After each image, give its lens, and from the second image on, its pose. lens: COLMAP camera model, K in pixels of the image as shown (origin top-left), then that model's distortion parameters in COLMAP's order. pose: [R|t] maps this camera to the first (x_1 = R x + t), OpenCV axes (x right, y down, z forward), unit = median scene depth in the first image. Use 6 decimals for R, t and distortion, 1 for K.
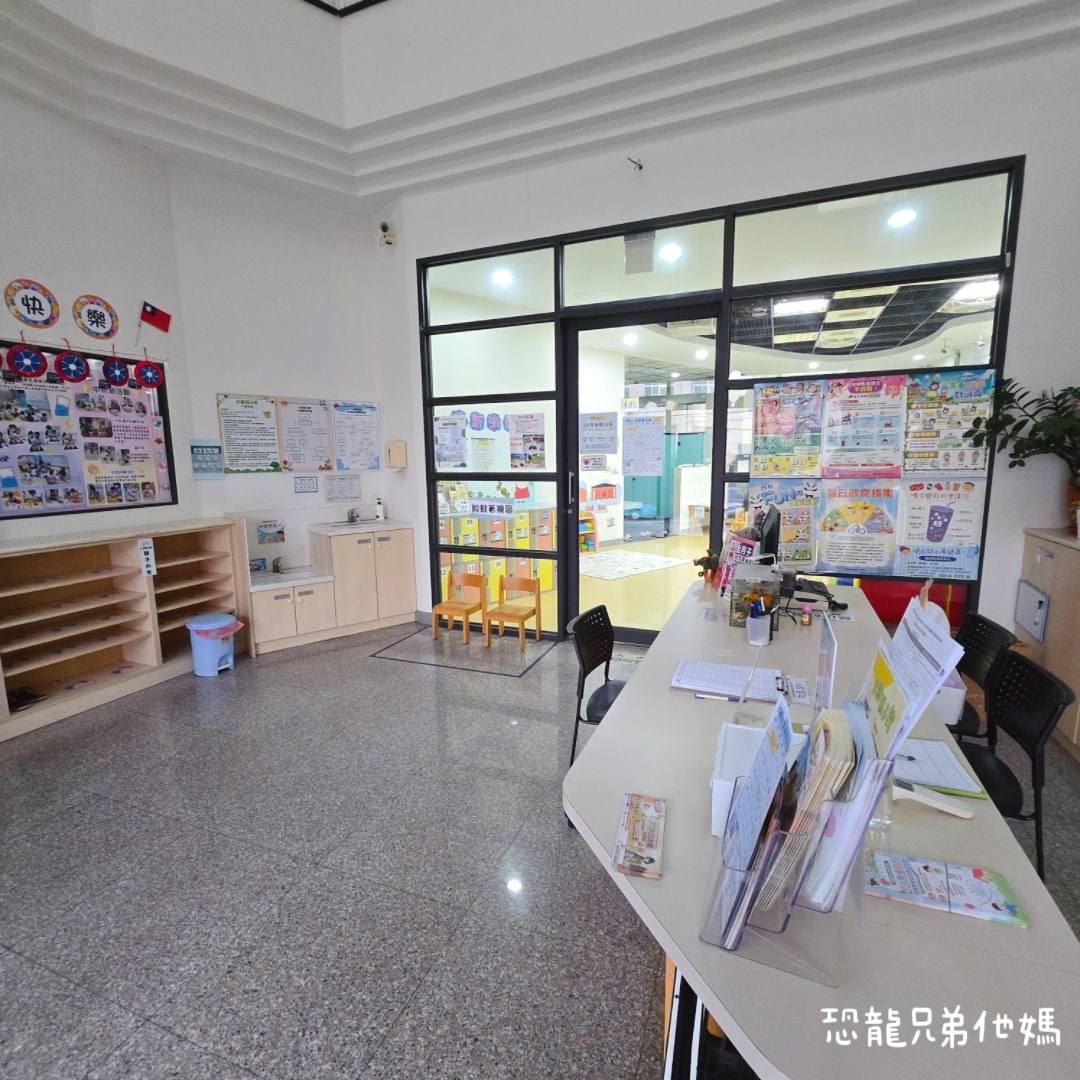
lens RADIAL K [[562.3, 0, 540.0], [0, 562.3, 541.2], [0, 0, 1]] dist [-0.001444, -0.000332]
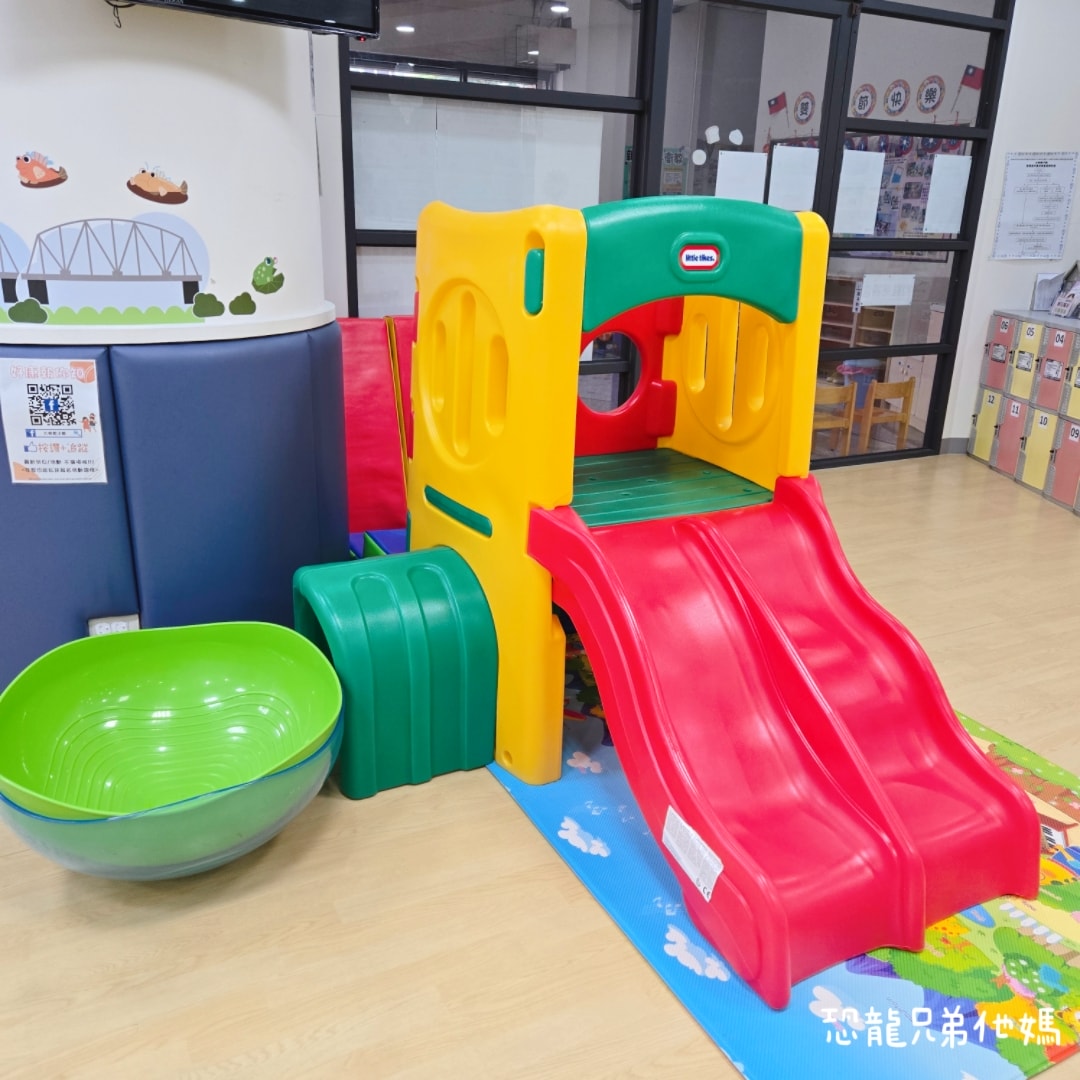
lens RADIAL K [[951.3, 0, 538.9], [0, 951.3, 541.0], [0, 0, 1]] dist [0.002350, 0.001384]
pose [[-0.636116, 0.243533, -0.732153, 1.470910], [-0.131933, 0.900581, 0.414184, -0.270042], [0.760231, 0.360064, -0.540744, 1.804950]]
